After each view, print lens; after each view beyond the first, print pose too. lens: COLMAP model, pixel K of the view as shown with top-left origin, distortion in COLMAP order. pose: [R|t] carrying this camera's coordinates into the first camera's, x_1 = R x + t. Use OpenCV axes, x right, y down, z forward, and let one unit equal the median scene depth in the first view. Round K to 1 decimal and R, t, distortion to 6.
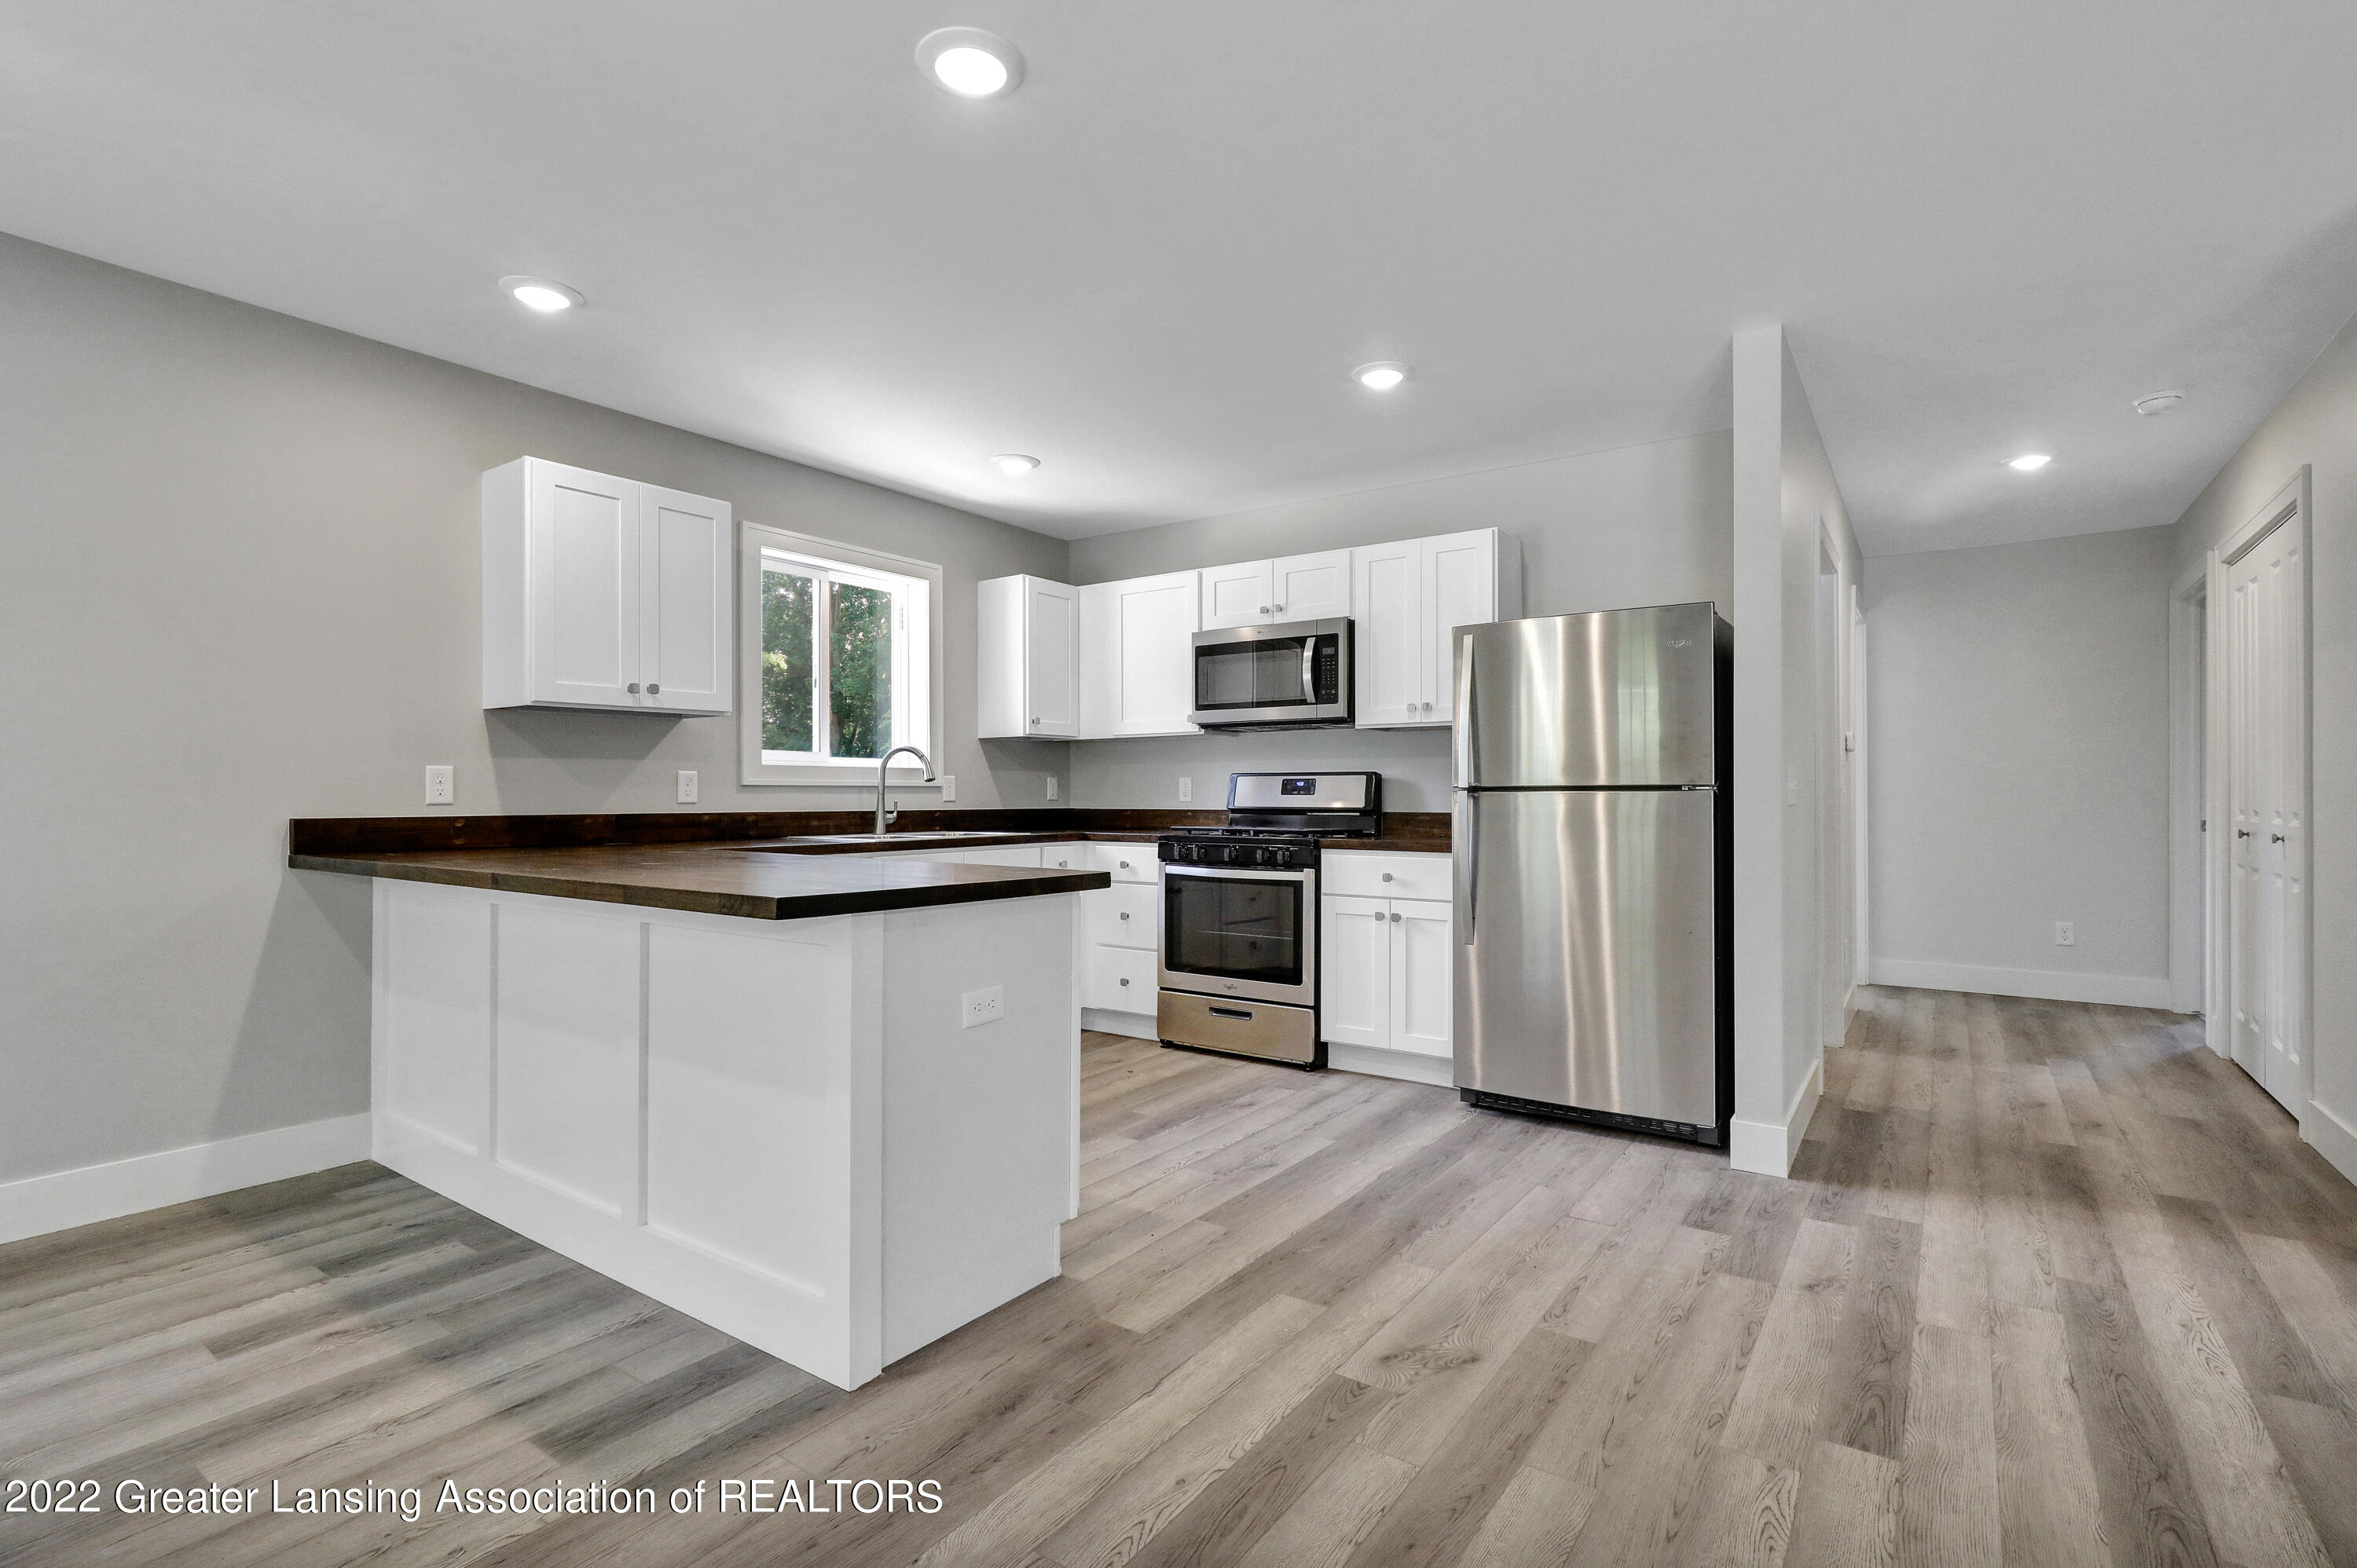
lens RADIAL K [[1096.2, 0, 1160.3], [0, 1096.2, 795.5], [0, 0, 1]] dist [0.012070, -0.000411]
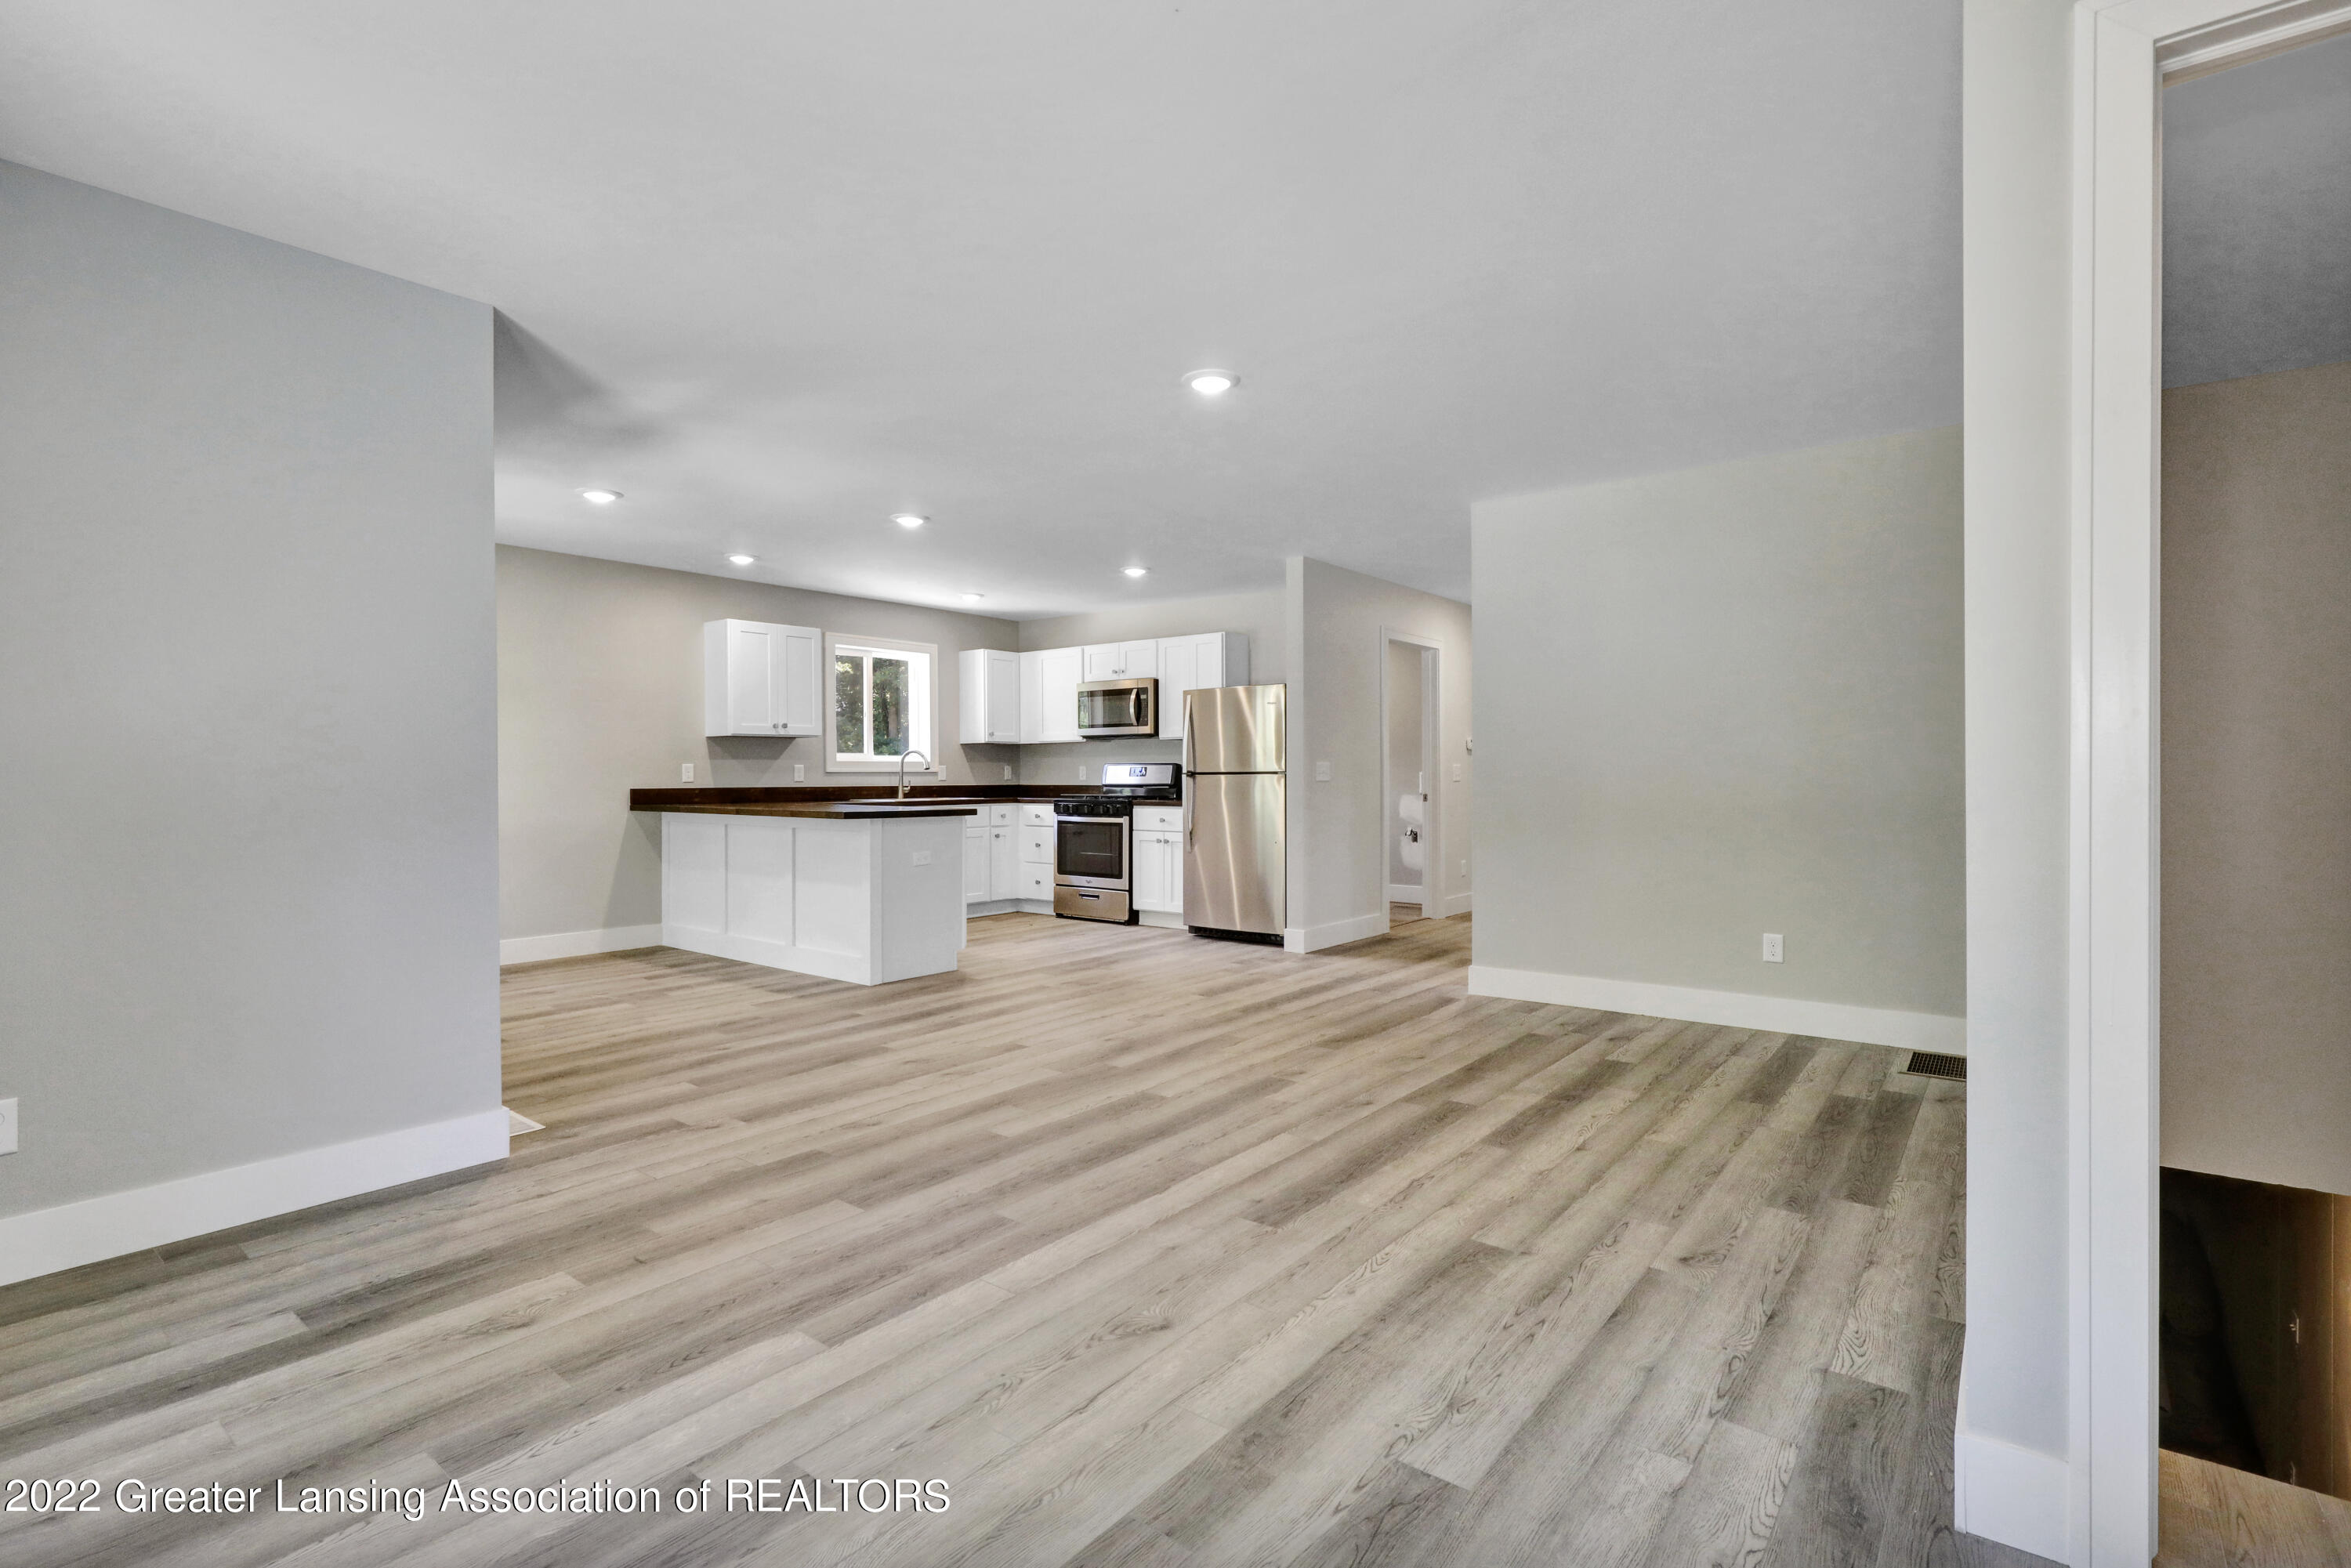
lens RADIAL K [[1093.4, 0, 1157.6], [0, 1093.4, 788.2], [0, 0, 1]] dist [0.012070, -0.000411]
pose [[0.998311, -0.002154, -0.058051, 0.295557], [0.002830, 0.999929, 0.011558, -0.001855], [0.058022, -0.011702, 0.998247, -0.841023]]
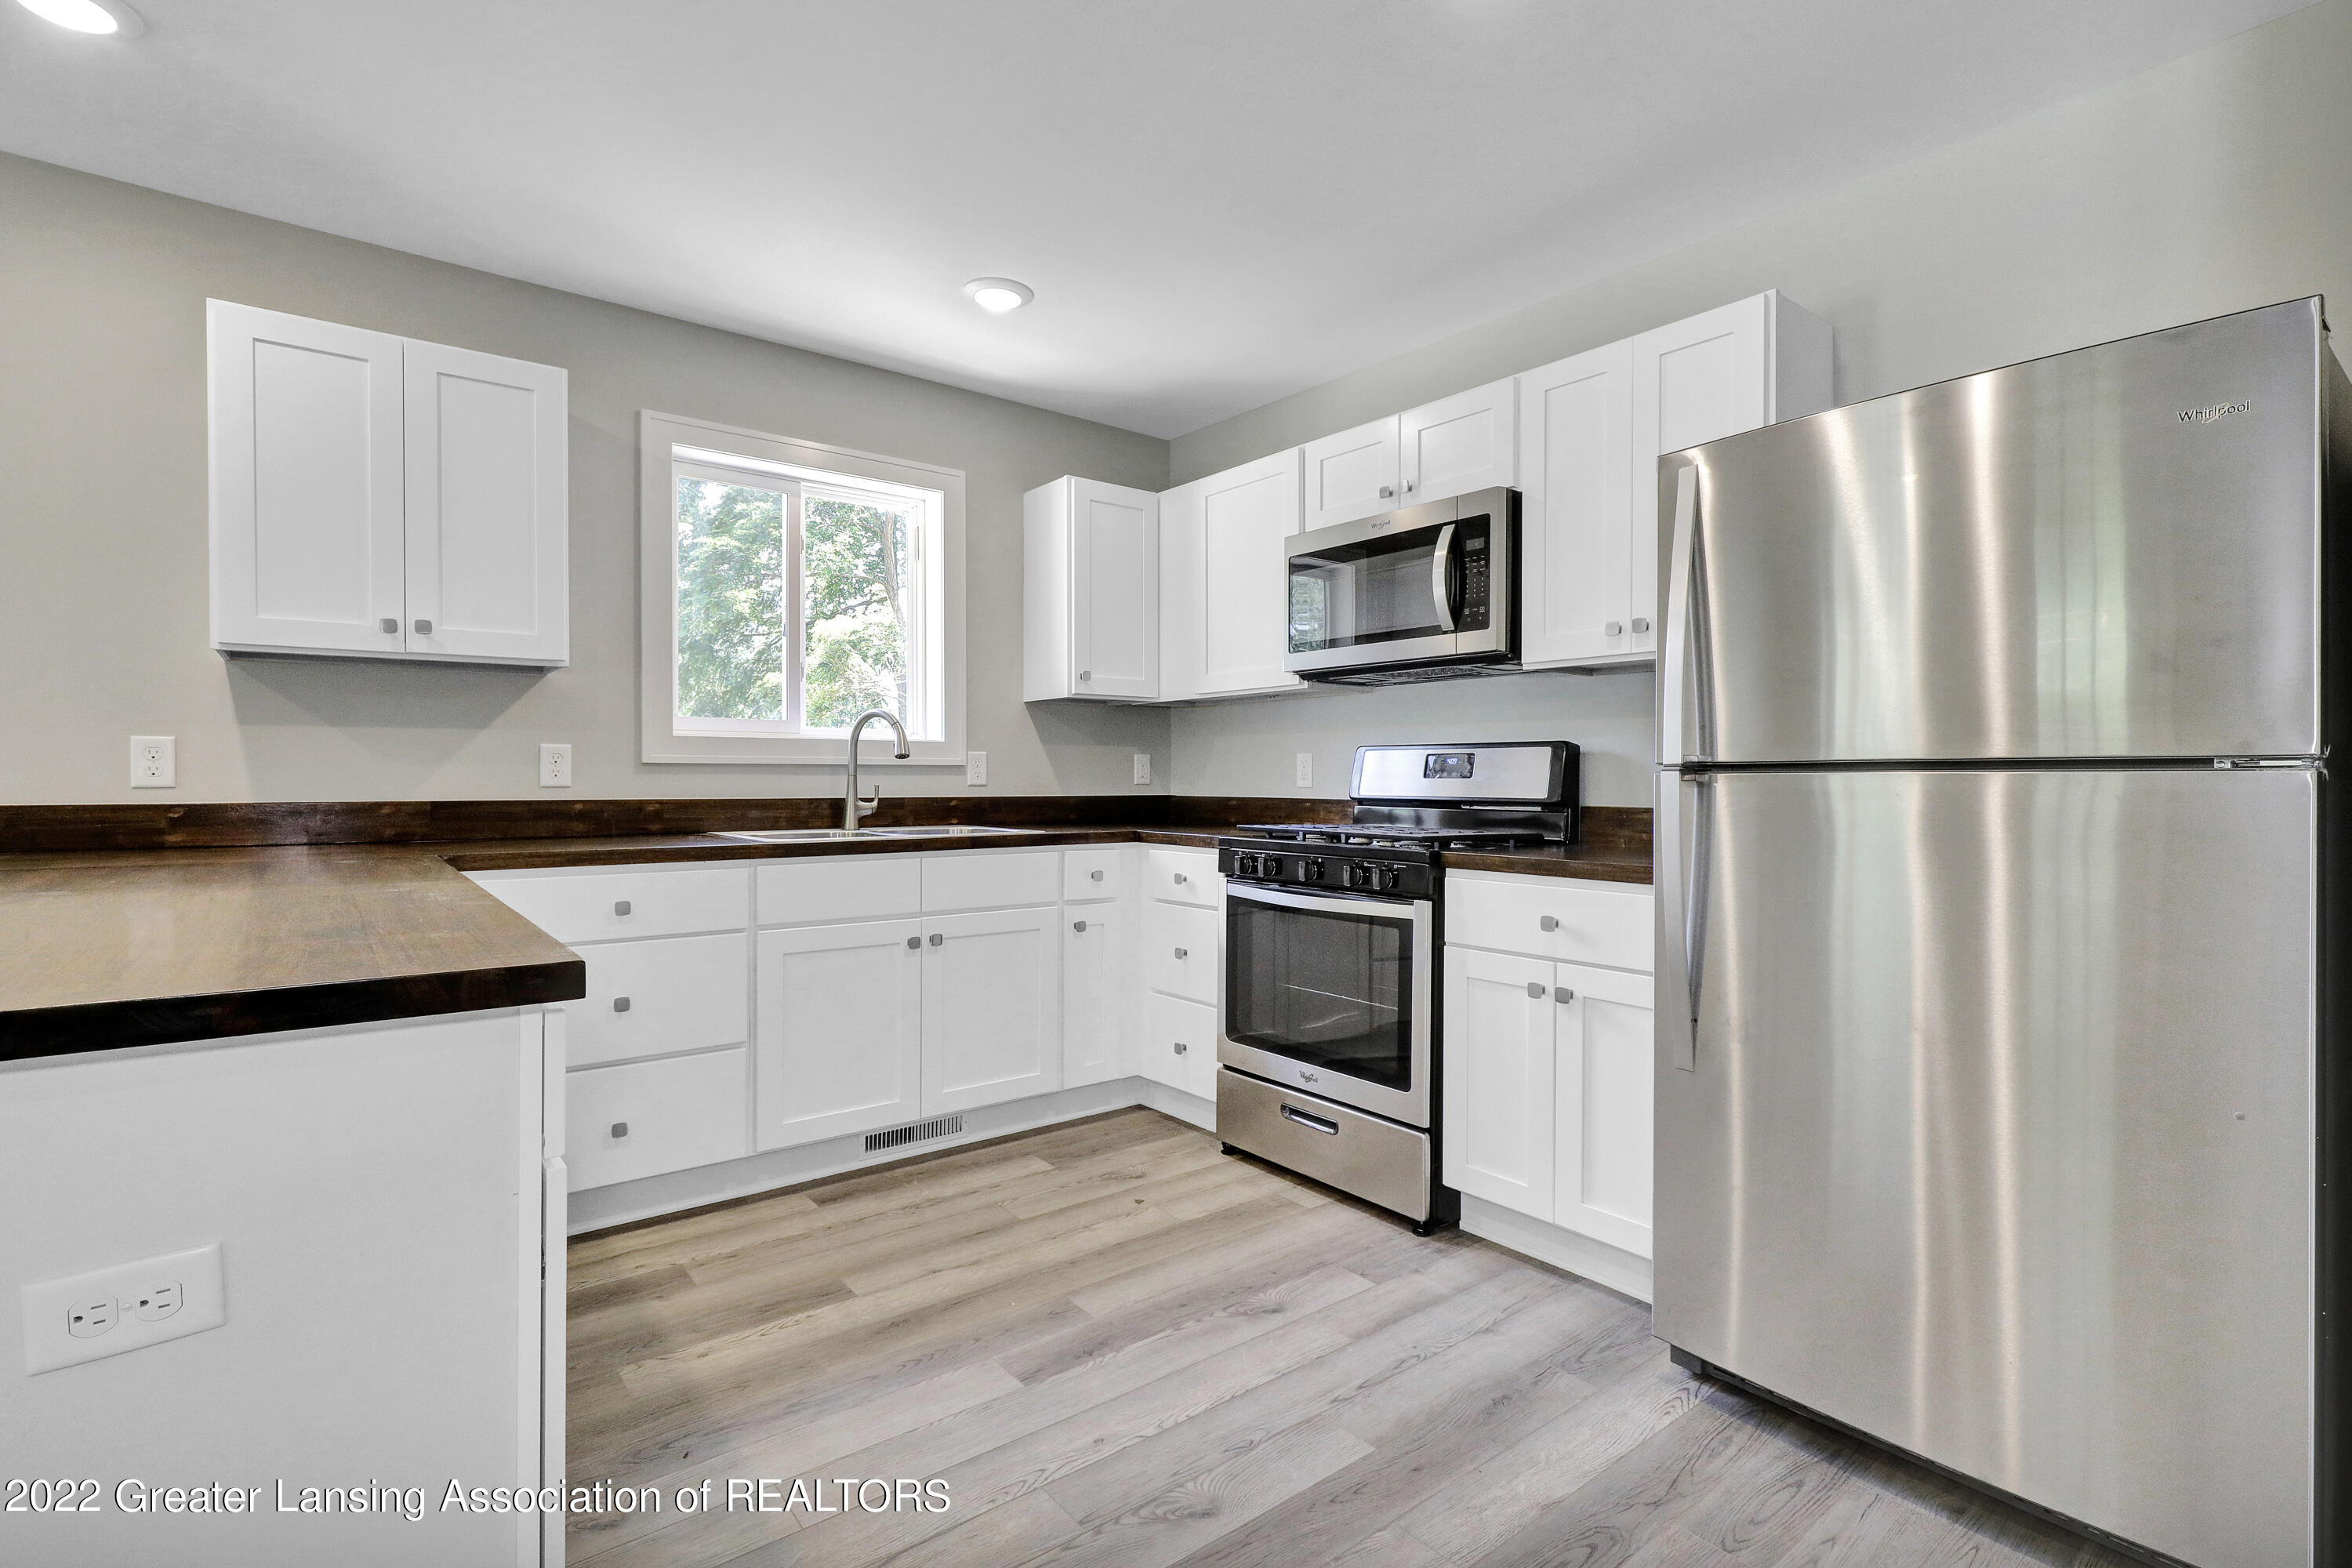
lens RADIAL K [[1094.0, 0, 1152.6], [0, 1094.0, 781.6], [0, 0, 1]] dist [0.012070, -0.000411]
pose [[0.958821, 0.003104, -0.283994, 0.163217], [-0.001941, 0.999989, 0.004376, -0.000847], [0.284005, -0.003645, 0.958816, 0.377441]]
